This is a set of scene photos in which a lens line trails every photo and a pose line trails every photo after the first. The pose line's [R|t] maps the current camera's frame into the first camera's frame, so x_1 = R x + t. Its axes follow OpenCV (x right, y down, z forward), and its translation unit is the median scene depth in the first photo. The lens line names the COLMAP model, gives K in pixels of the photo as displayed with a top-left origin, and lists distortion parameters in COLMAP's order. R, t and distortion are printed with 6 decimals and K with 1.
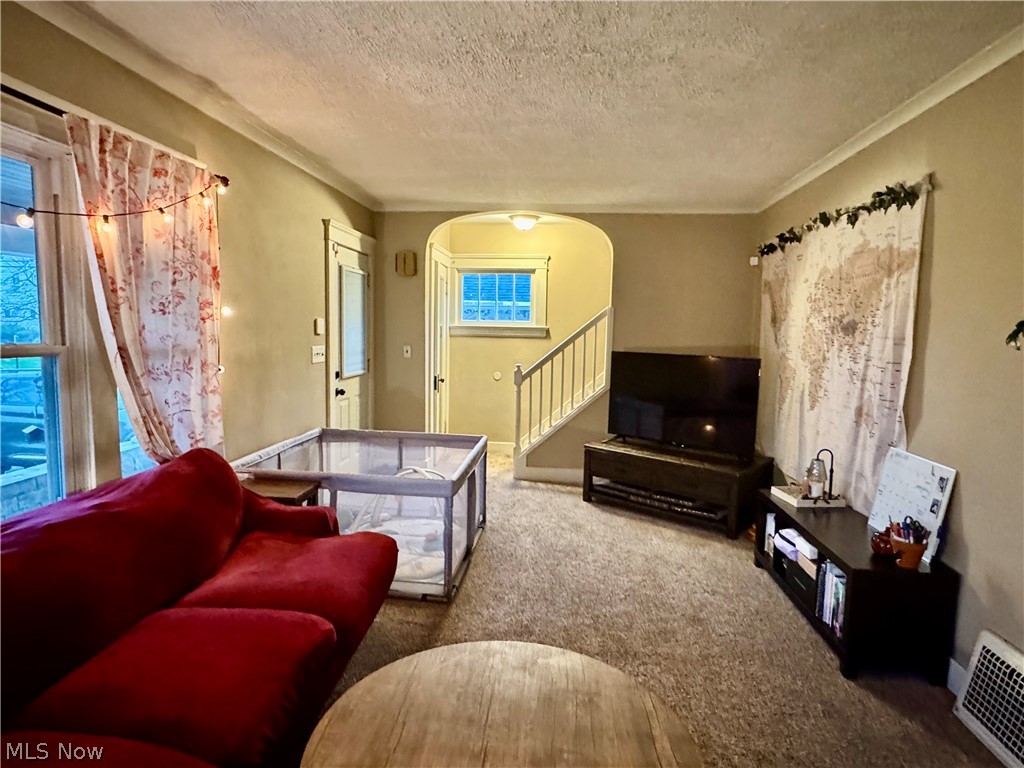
lens RADIAL K [[588.3, 0, 512.0], [0, 588.3, 384.0], [0, 0, 1]] dist [0.000482, 0.000150]
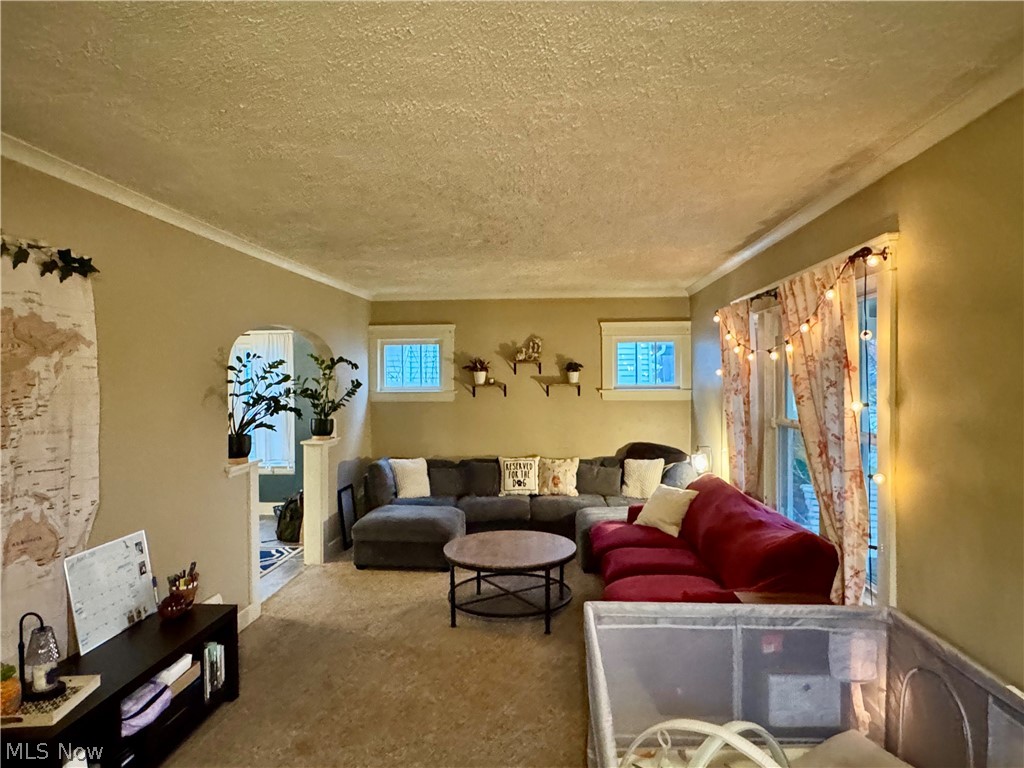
lens RADIAL K [[653.0, 0, 512.0], [0, 653.0, 384.0], [0, 0, 1]] dist [-0.001793, -0.001379]
pose [[-0.999617, -0.013229, -0.024324, 0.028314], [-0.015577, 0.994963, 0.099025, -0.262754], [0.022891, 0.099366, -0.994788, 2.051899]]
